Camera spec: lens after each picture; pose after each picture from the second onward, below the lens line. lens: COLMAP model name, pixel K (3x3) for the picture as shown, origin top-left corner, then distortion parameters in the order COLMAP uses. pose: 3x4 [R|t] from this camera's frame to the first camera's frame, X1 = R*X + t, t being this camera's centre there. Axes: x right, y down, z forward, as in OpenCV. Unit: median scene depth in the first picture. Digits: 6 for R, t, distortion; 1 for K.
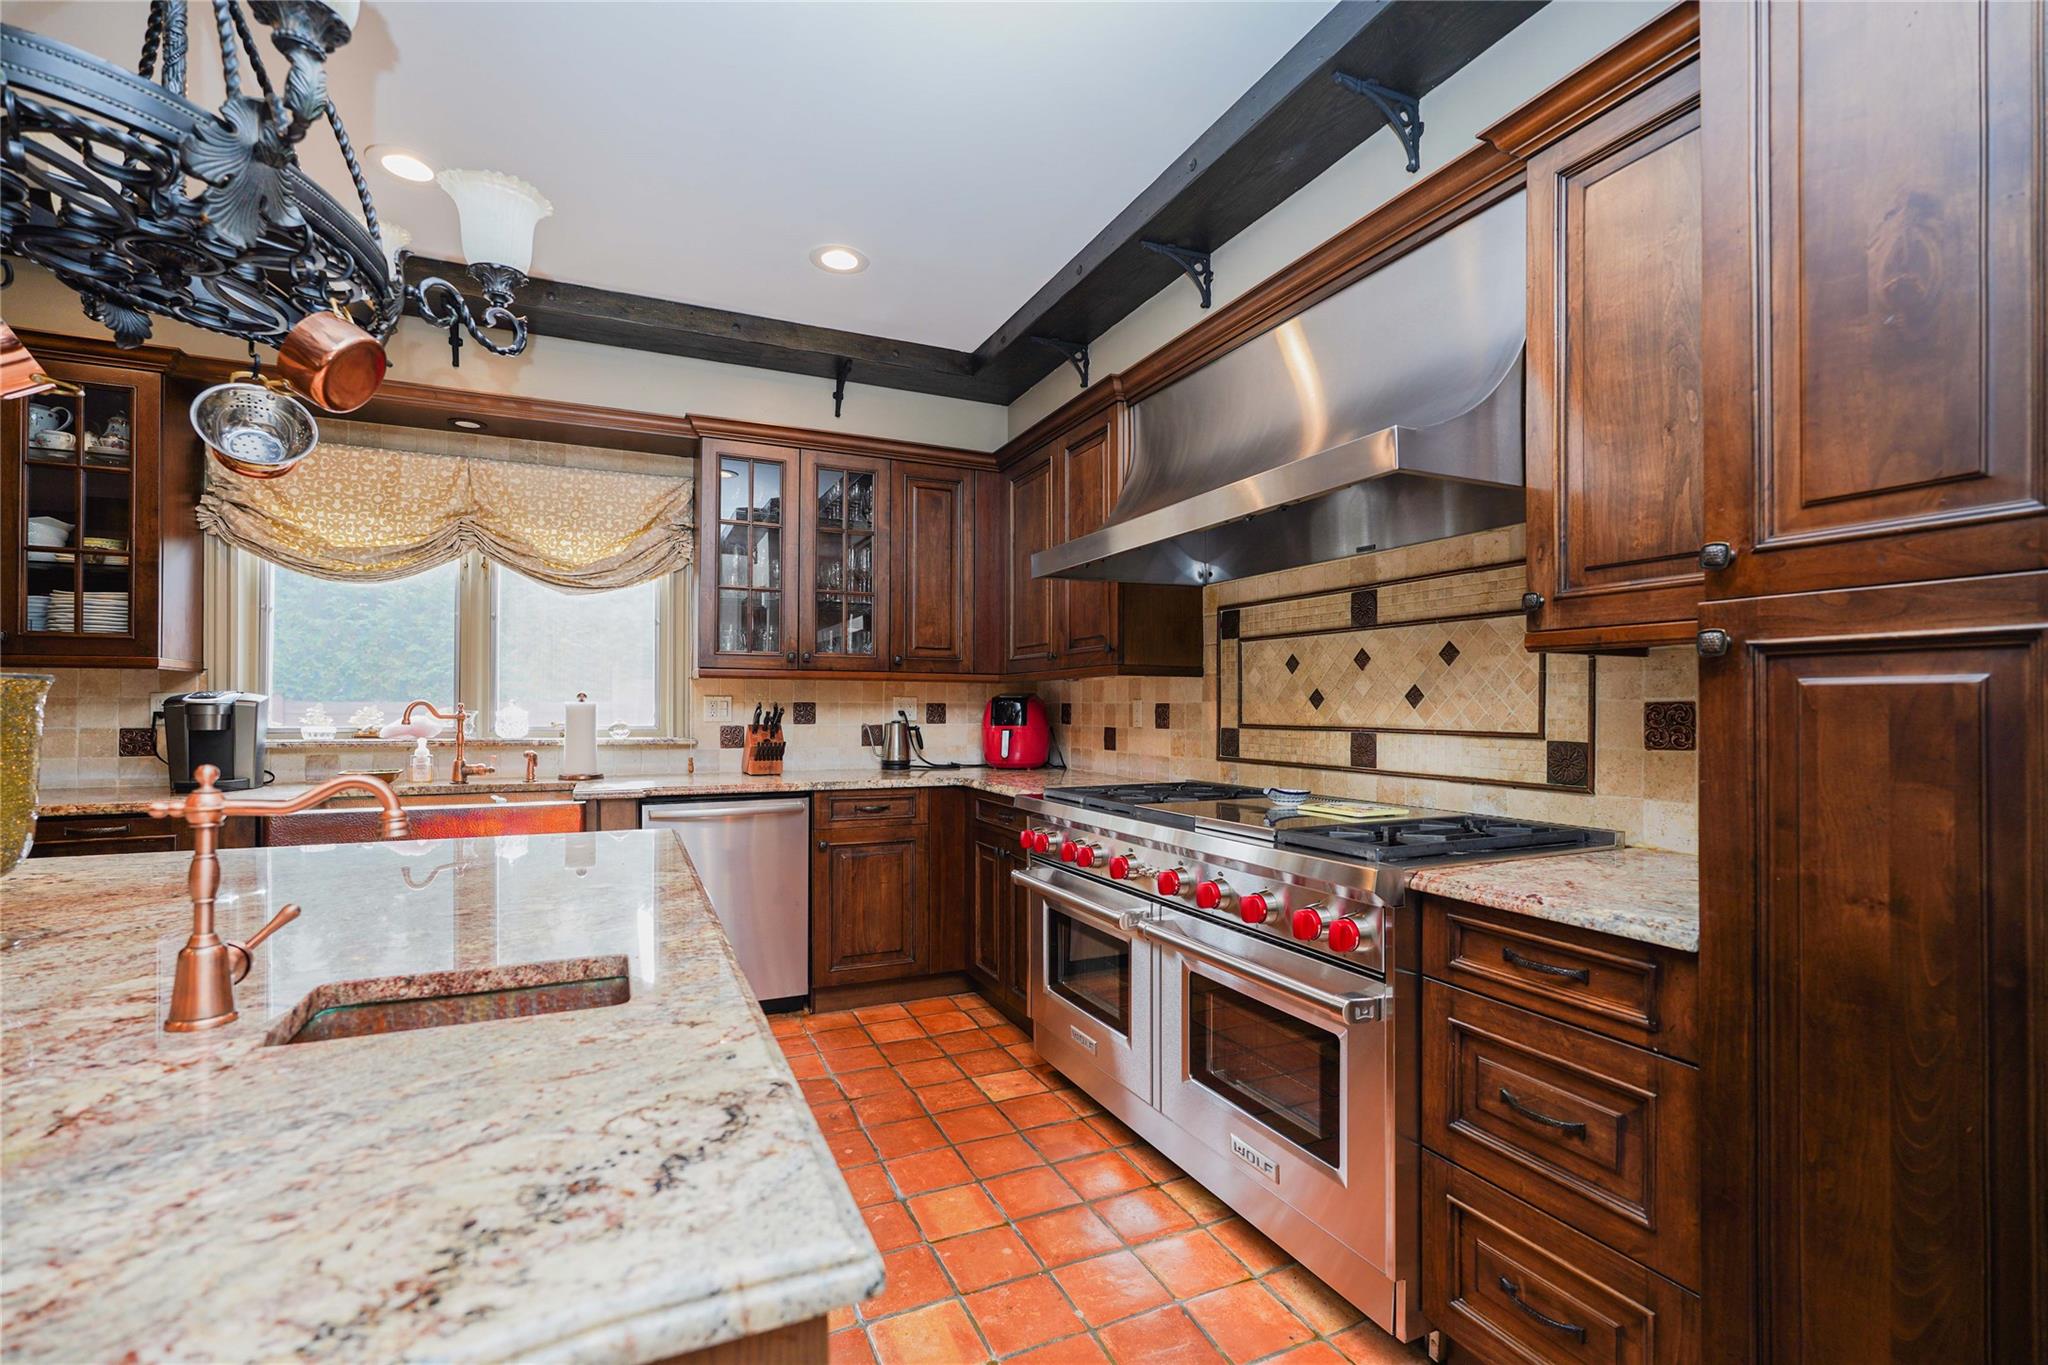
lens RADIAL K [[890.6, 0, 1017.7], [0, 890.6, 708.4], [0, 0, 1]] dist [-0.015256, 0.005800]
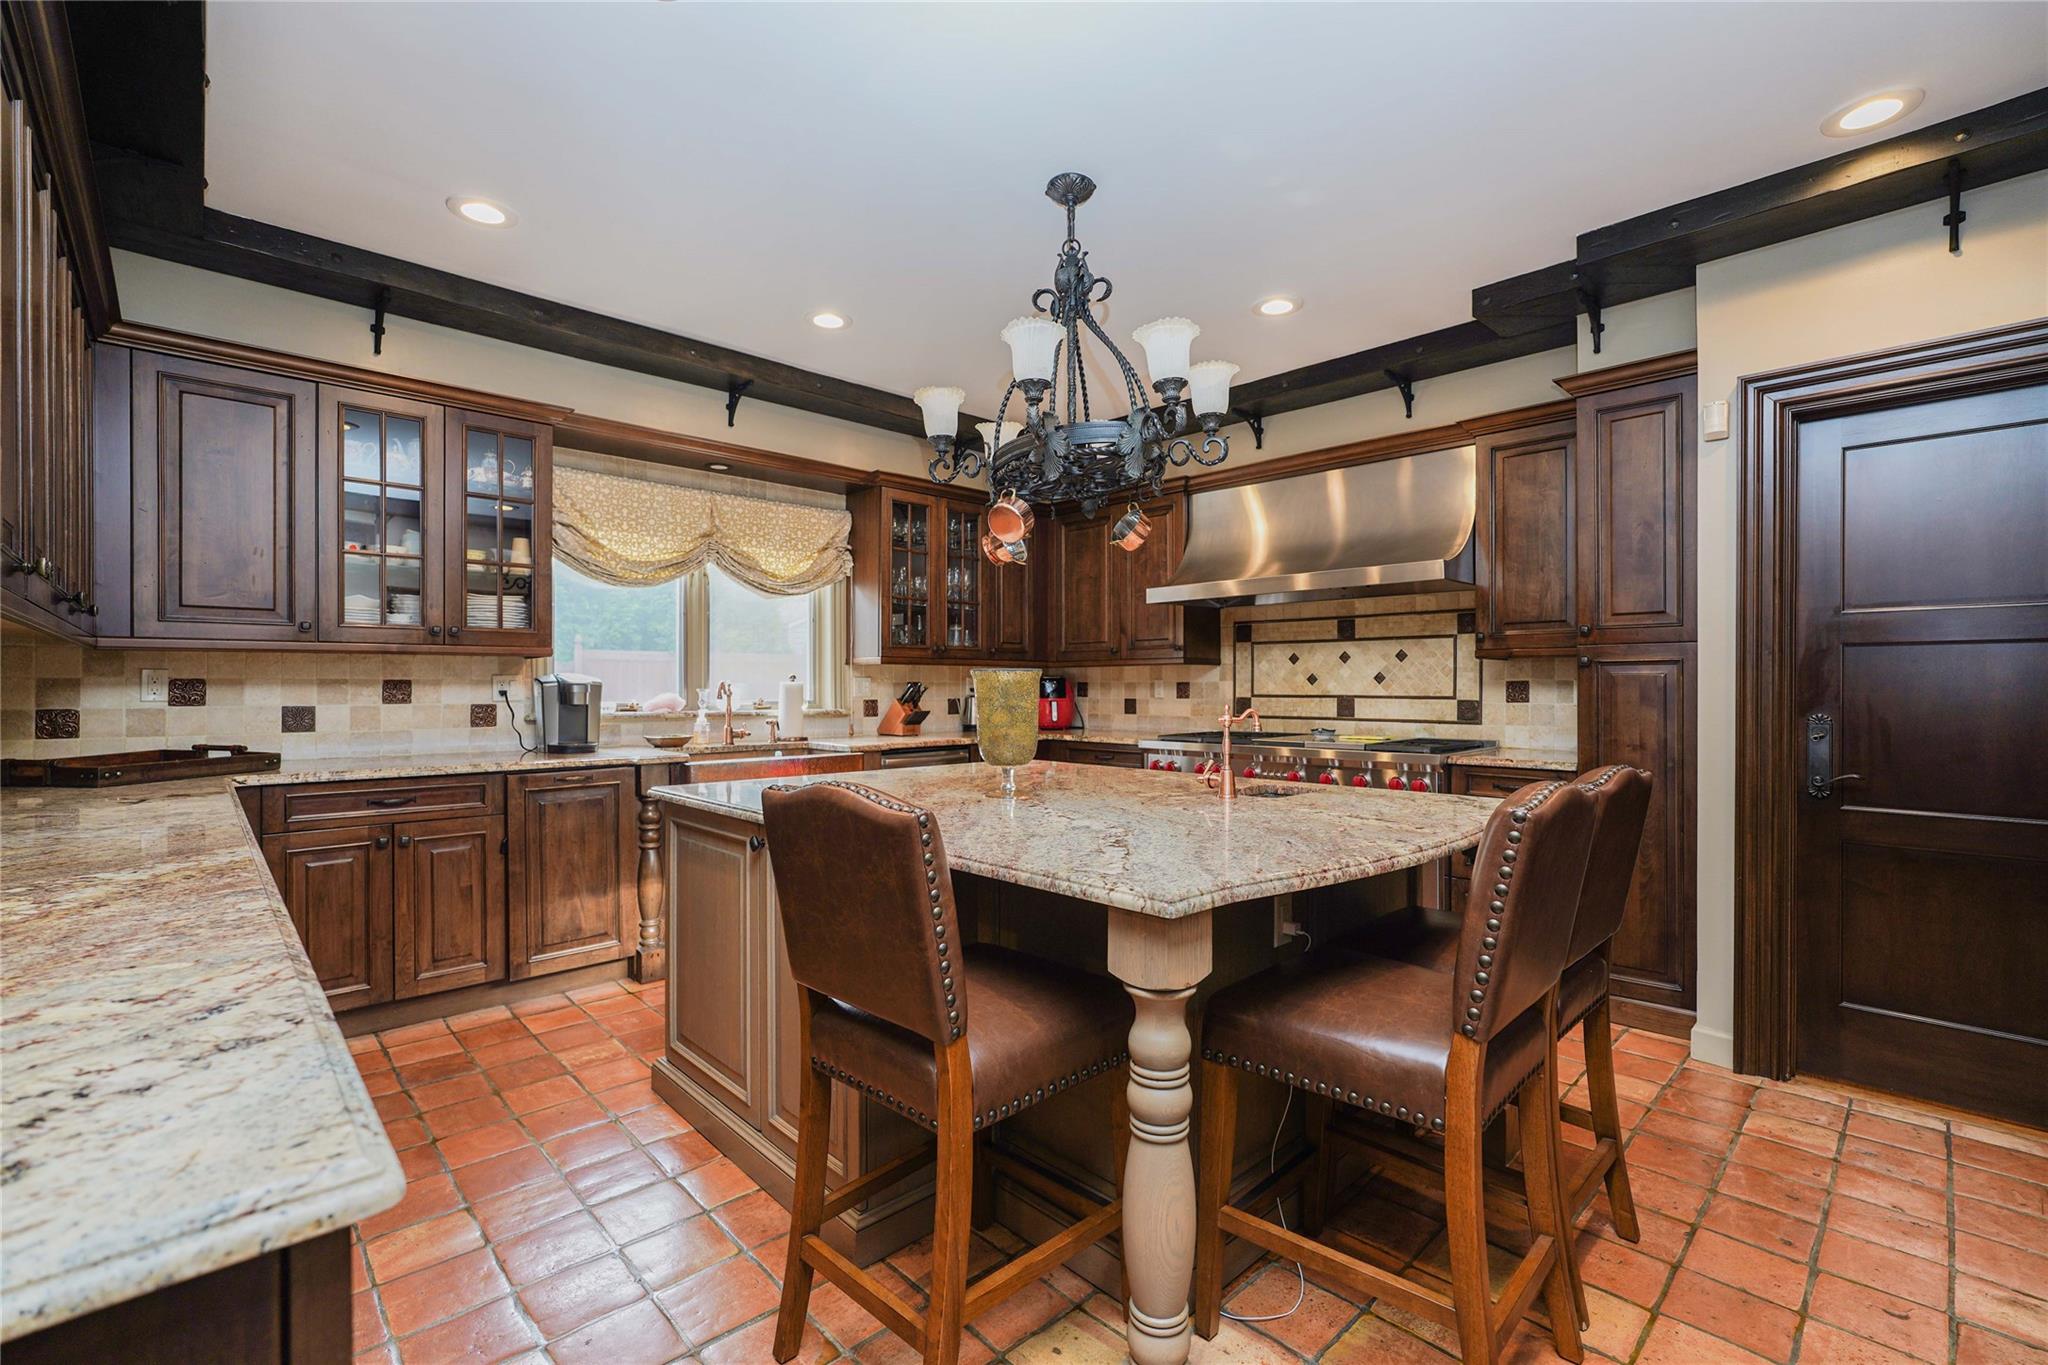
lens RADIAL K [[890.6, 0, 1018.6], [0, 890.6, 685.3], [0, 0, 1]] dist [-0.015256, 0.005800]
pose [[0.942948, -0.003399, 0.332924, -0.644786], [0.004007, 0.999991, -0.001140, 0.000670], [-0.332917, 0.002409, 0.942953, -0.371019]]
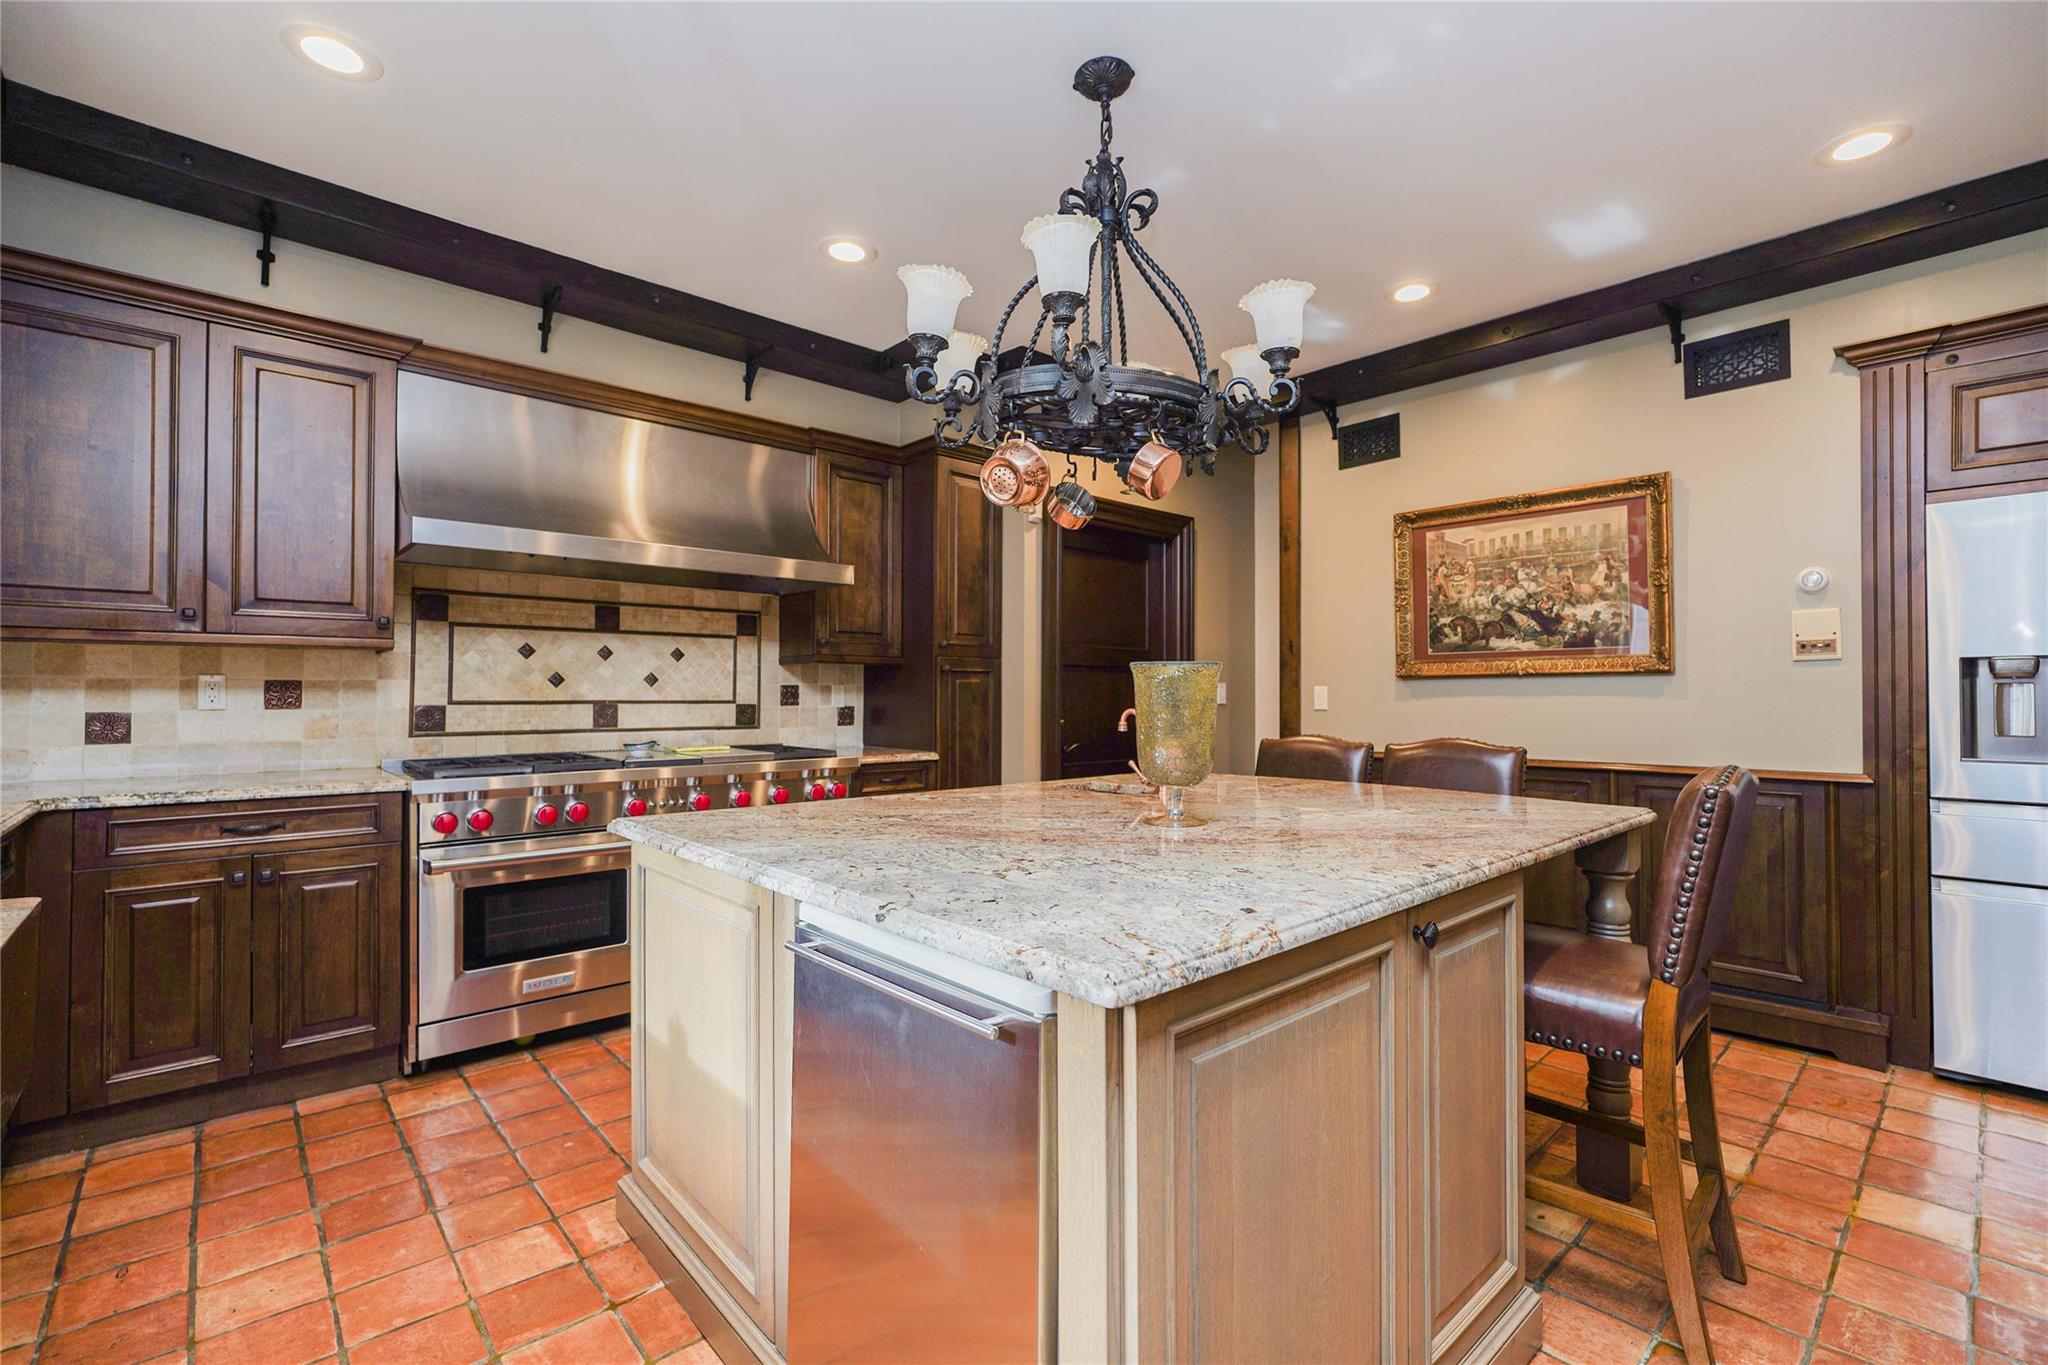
lens RADIAL K [[890.6, 0, 1051.4], [0, 890.6, 687.8], [0, 0, 1]] dist [-0.015256, 0.005800]
pose [[-0.319317, 0.005087, 0.947634, -0.925468], [-0.000198, 0.999985, -0.005435, 0.006556], [-0.947648, -0.001923, -0.319311, 0.594011]]
